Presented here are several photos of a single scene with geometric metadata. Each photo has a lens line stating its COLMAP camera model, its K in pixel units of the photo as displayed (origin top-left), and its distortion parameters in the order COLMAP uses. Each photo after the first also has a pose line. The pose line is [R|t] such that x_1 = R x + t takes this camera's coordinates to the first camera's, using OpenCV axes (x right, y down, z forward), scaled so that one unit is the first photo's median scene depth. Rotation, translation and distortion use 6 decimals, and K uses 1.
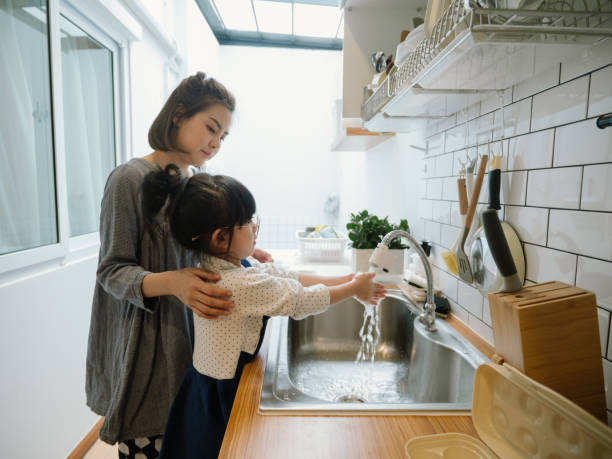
lens RADIAL K [[368.4, 0, 306.0], [0, 368.4, 229.5], [0, 0, 1]] dist [-0.000495, -0.000684]
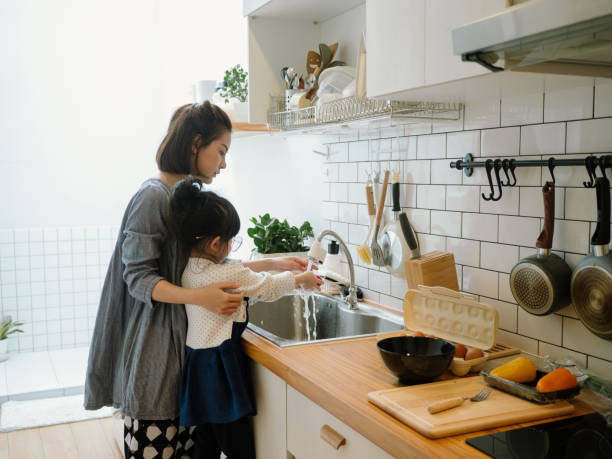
lens RADIAL K [[677.9, 0, 306.0], [0, 677.9, 229.5], [0, 0, 1]] dist [0.002165, -0.001001]
pose [[0.917476, -0.046020, 0.395120, -0.728685], [0.054612, 0.998452, -0.010520, 0.021397], [-0.394025, 0.031230, 0.918569, -1.082833]]
